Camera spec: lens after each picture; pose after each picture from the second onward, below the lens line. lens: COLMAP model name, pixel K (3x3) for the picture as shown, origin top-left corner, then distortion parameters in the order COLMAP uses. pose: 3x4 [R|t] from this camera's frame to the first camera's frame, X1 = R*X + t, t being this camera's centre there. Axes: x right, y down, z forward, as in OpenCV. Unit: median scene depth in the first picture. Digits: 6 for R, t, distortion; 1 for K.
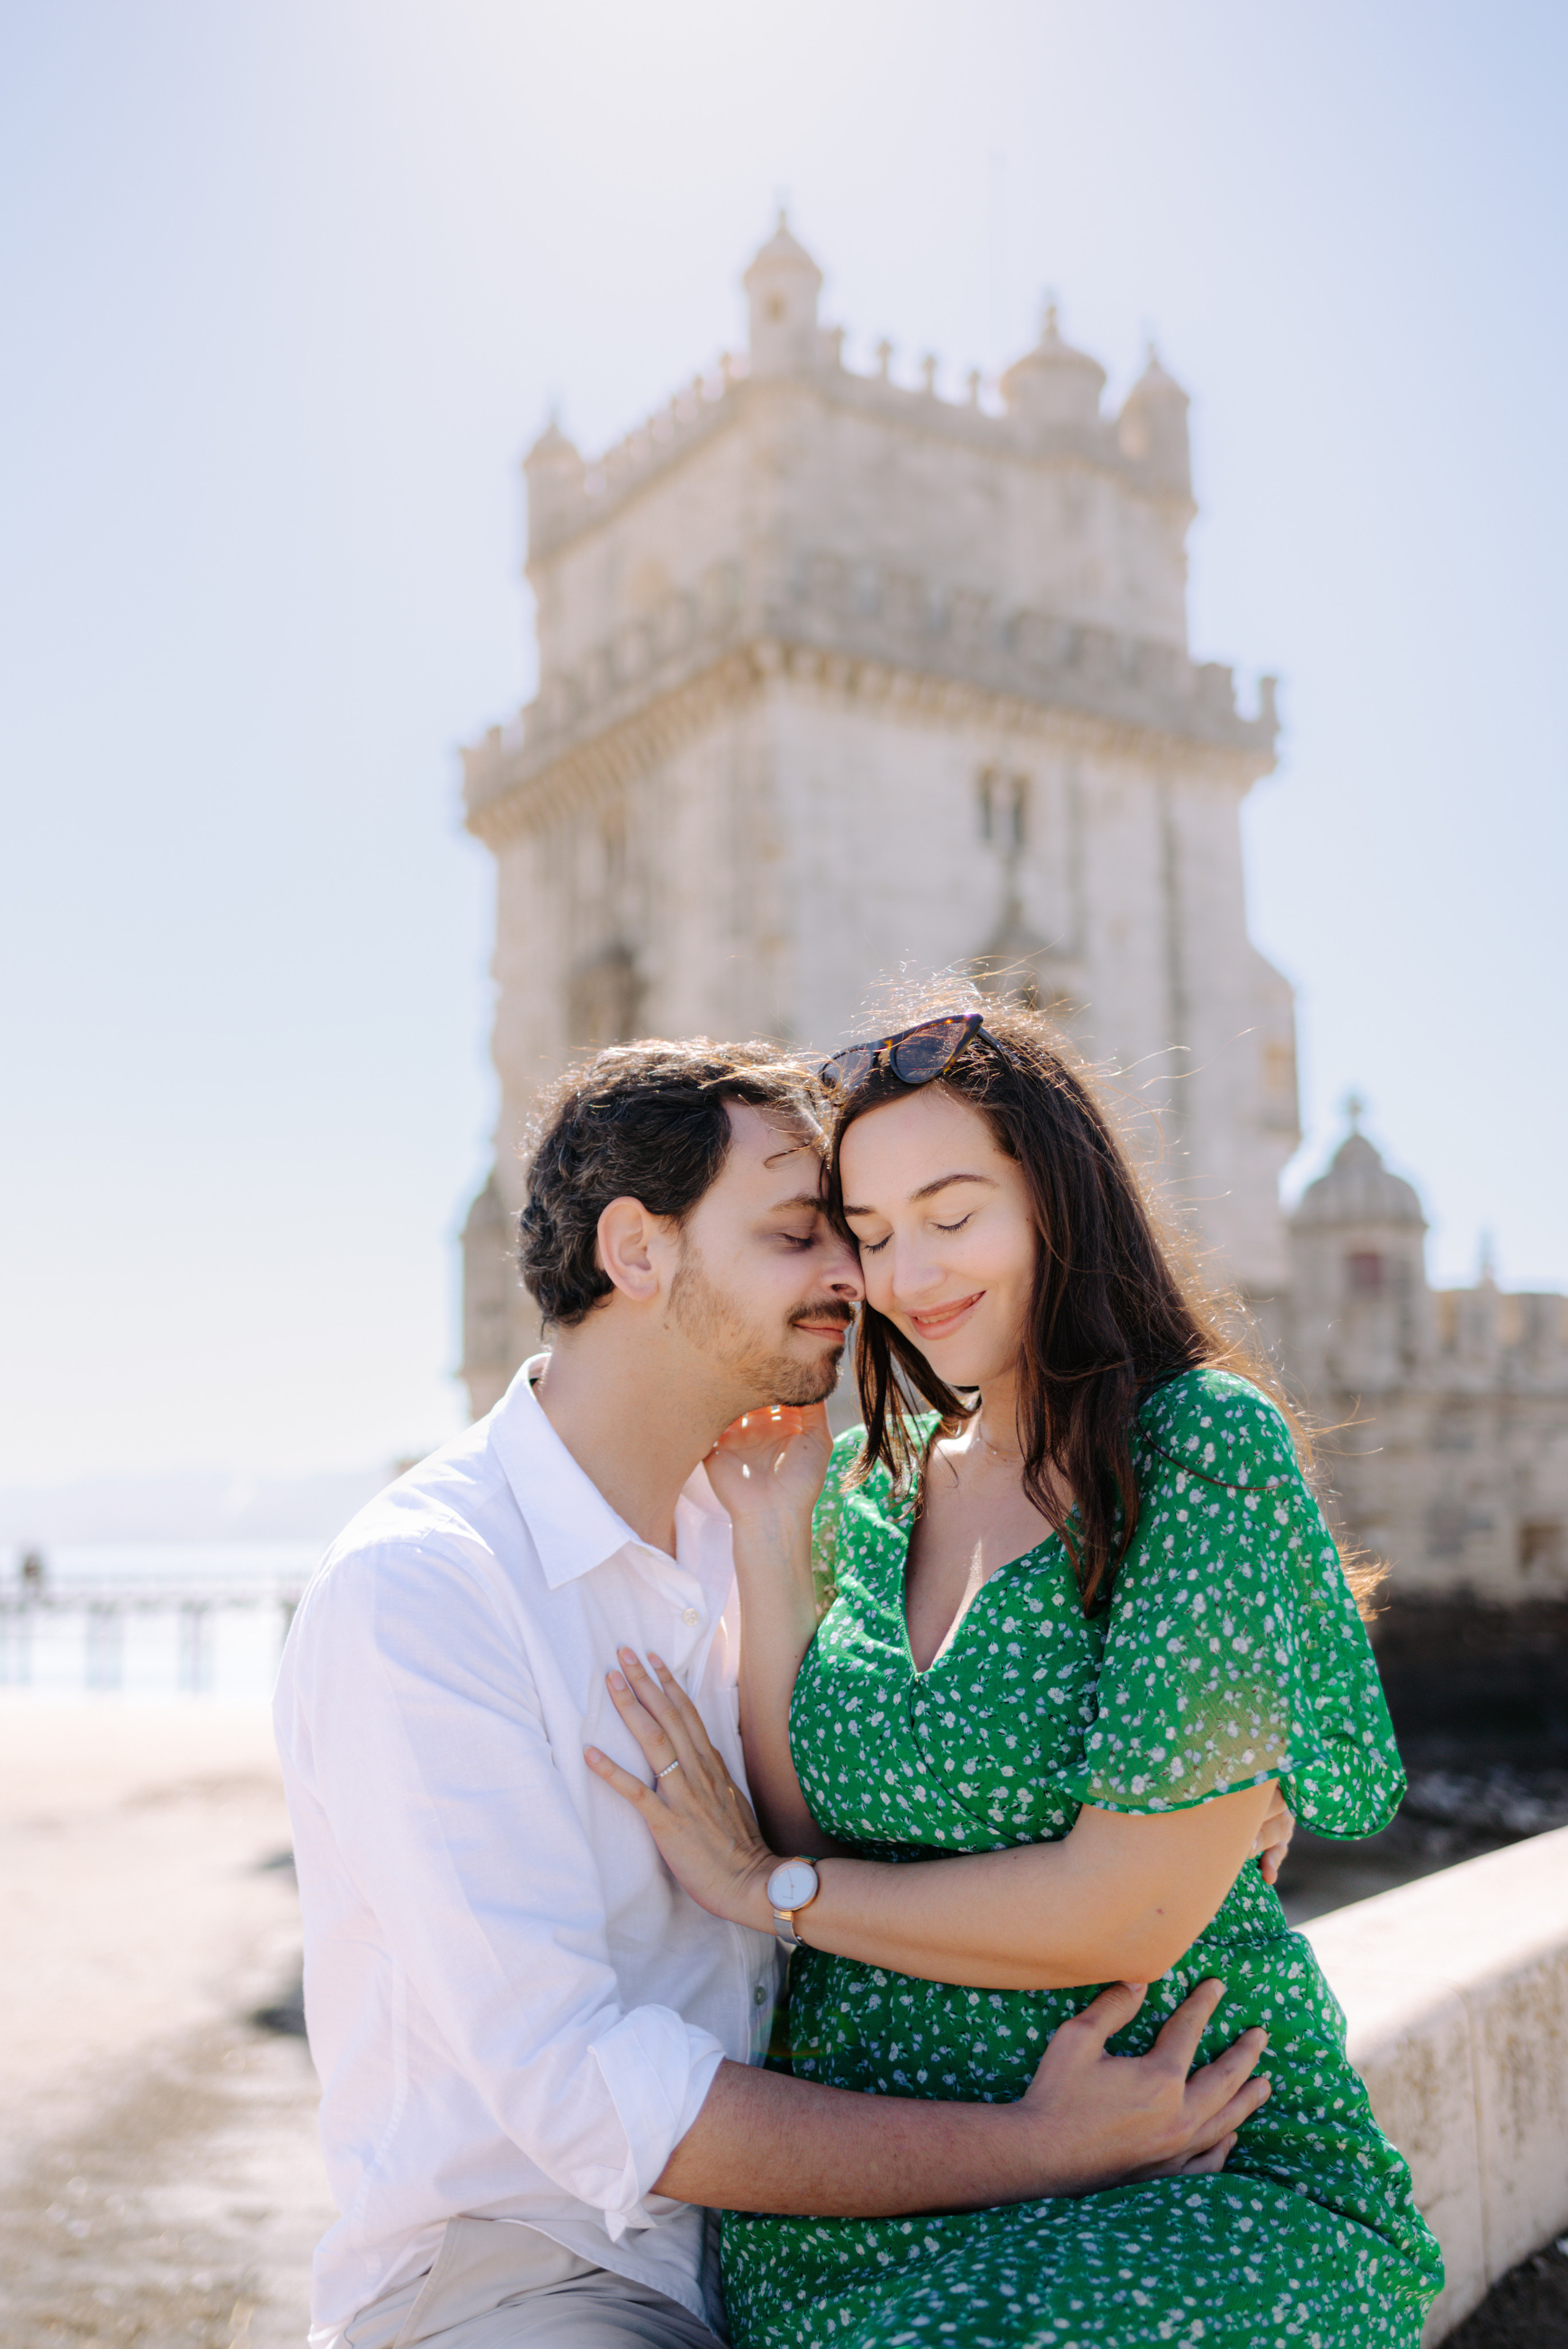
lens RADIAL K [[2301.8, 0, 751.8], [0, 2301.8, 1212.5], [0, 0, 1]] dist [0.003722, -0.000195]
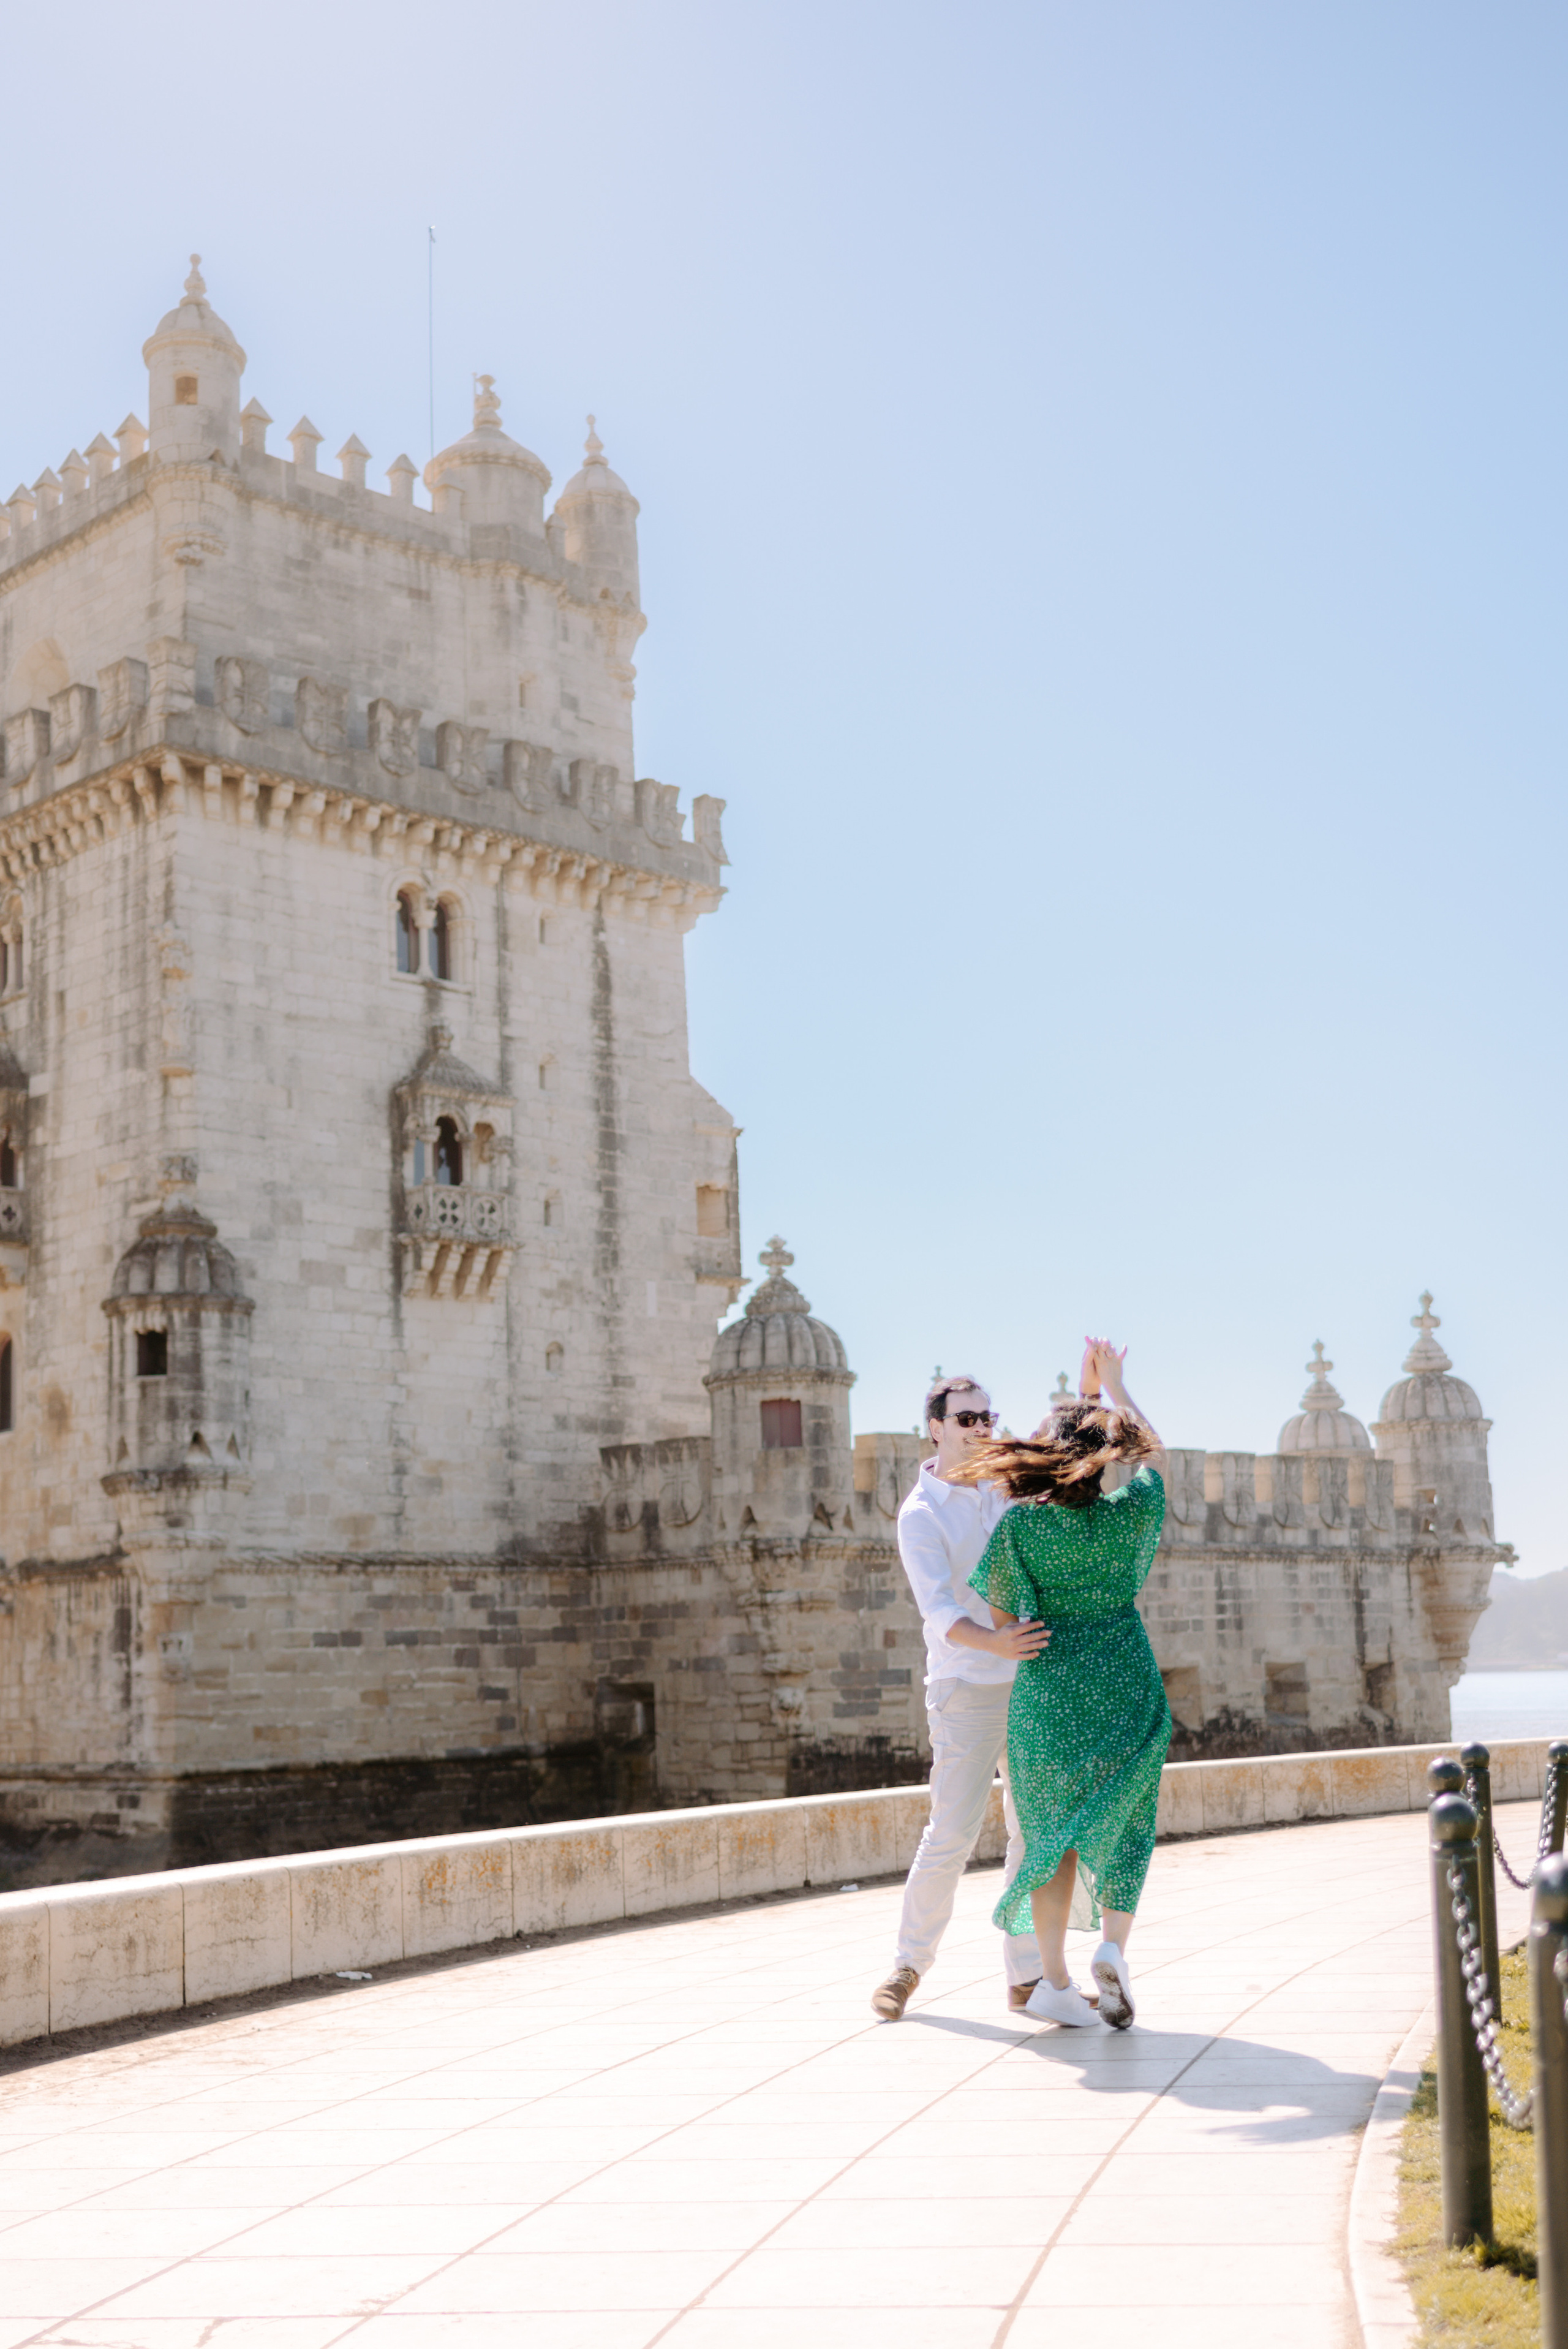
lens RADIAL K [[2777.3, 0, 797.8], [0, 2777.3, 1336.2], [0, 0, 1]] dist [0.005025, 0.016135]
pose [[0.975754, 0.011662, 0.218558, 0.010254], [-0.012576, 0.999917, 0.002791, -0.014183], [-0.218508, -0.005471, 0.975820, -0.151195]]
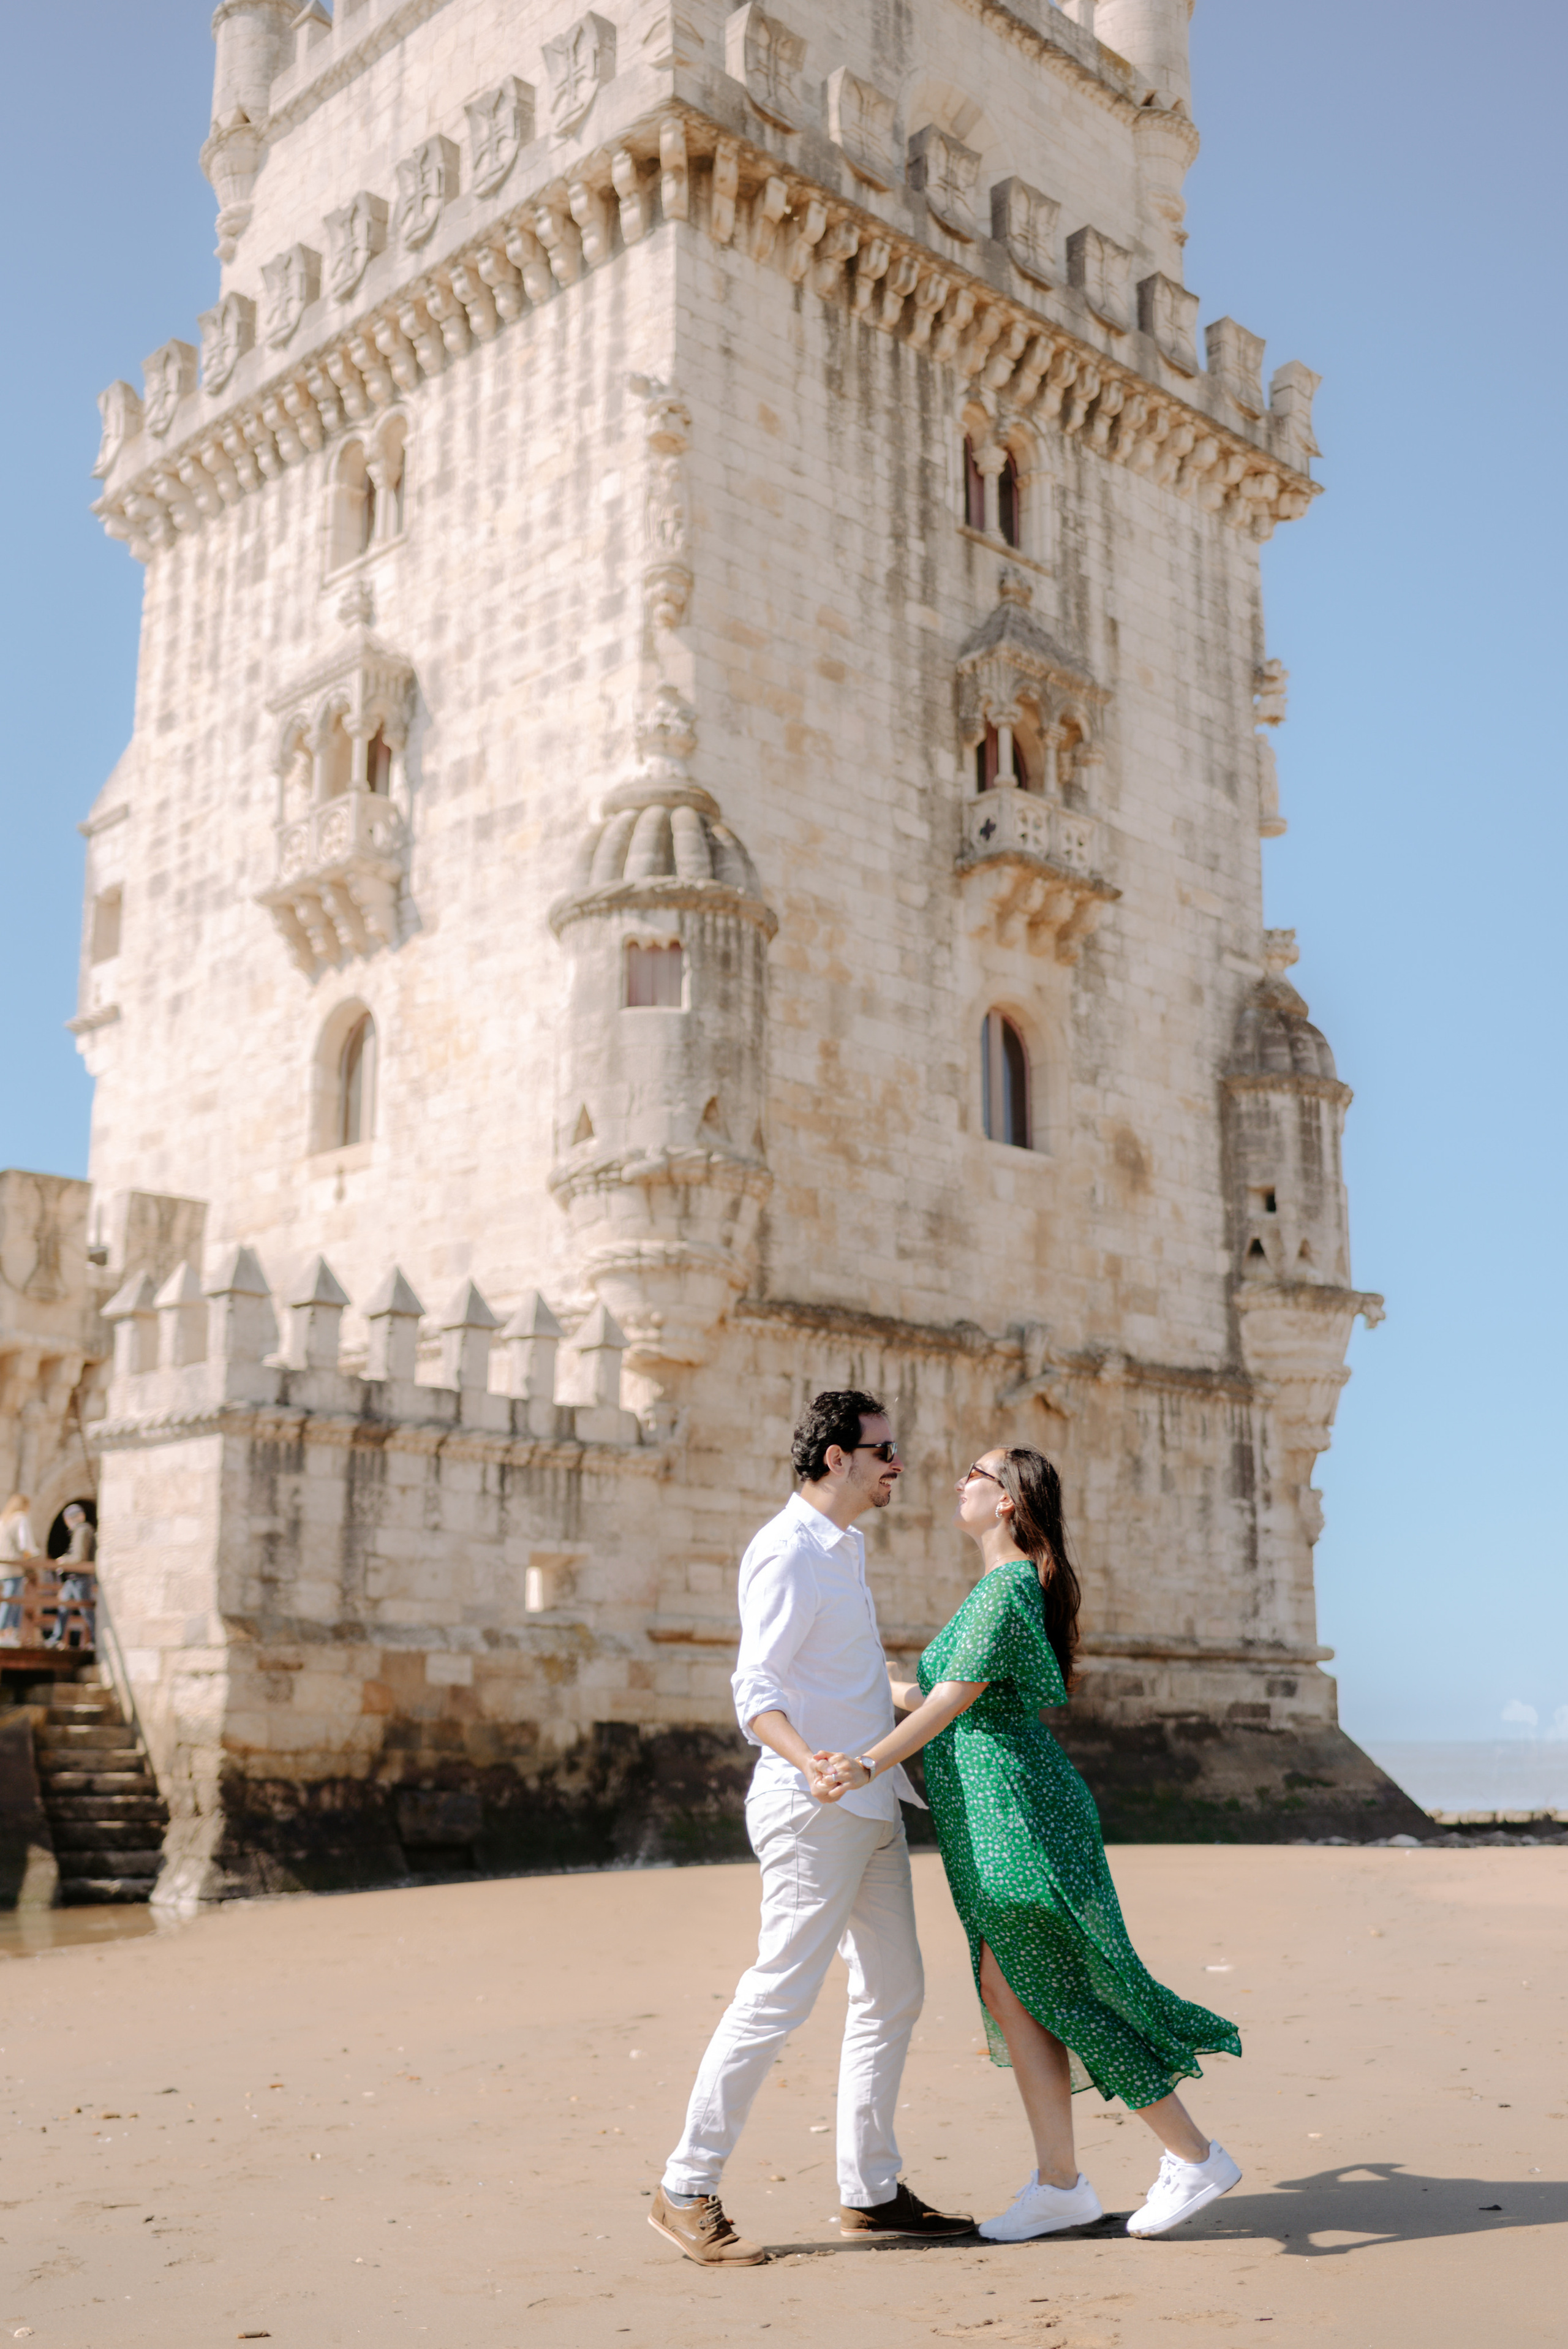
lens RADIAL K [[2480.6, 0, 776.0], [0, 2480.6, 1245.5], [0, 0, 1]] dist [0.009978, -0.007756]
pose [[-0.204512, 0.204709, 0.957220, -0.692471], [-0.130141, 0.963521, -0.233861, 0.226150], [-0.970174, -0.172401, -0.170410, 1.182704]]
